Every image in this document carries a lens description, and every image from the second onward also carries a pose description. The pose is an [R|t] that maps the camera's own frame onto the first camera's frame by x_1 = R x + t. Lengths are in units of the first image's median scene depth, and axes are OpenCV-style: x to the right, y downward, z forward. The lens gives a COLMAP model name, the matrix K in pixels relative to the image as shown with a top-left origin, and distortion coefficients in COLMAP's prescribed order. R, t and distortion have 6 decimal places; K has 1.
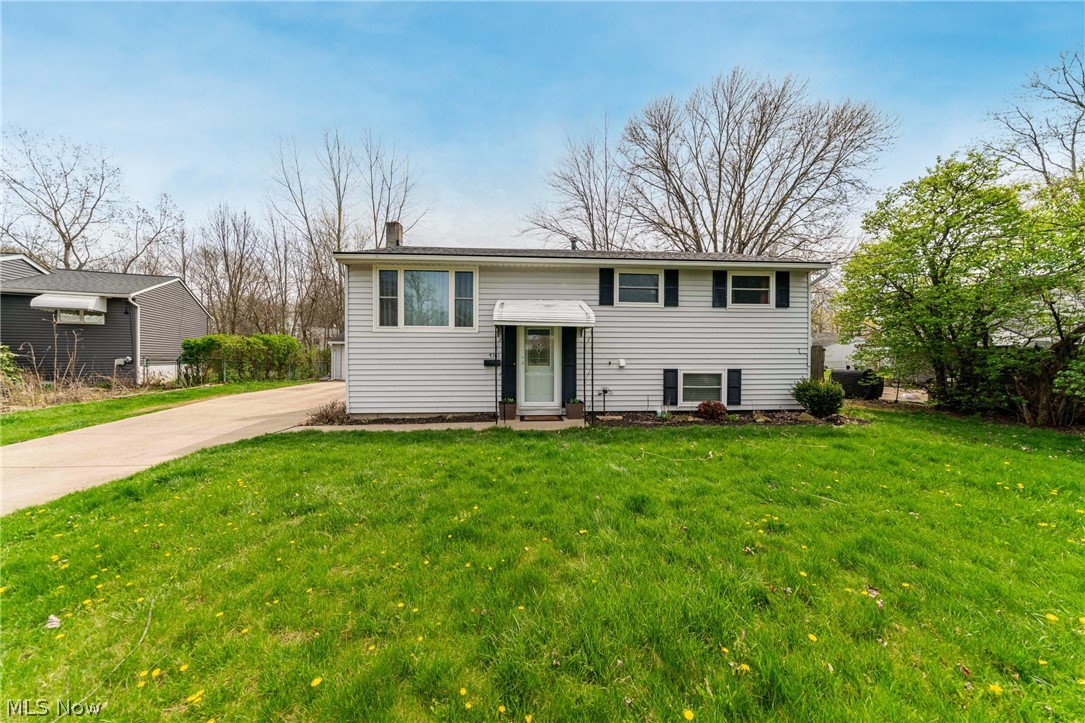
lens RADIAL K [[373.1, 0, 543.4], [0, 373.1, 361.9], [0, 0, 1]] dist [-0.000299, -0.000003]
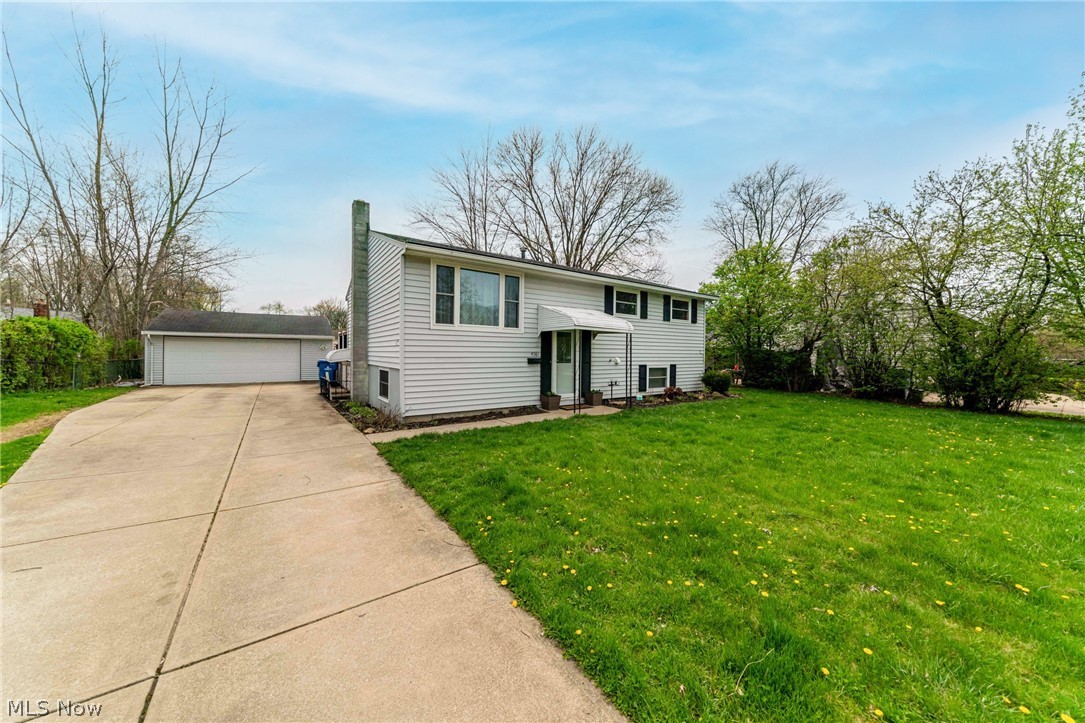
lens RADIAL K [[373.1, 0, 550.8], [0, 373.1, 357.7], [0, 0, 1]] dist [-0.000299, -0.000003]
pose [[0.845819, -0.000094, 0.533470, -0.682747], [-0.004261, 0.999967, 0.006931, -0.014953], [-0.533453, -0.008135, 0.845791, 0.032480]]
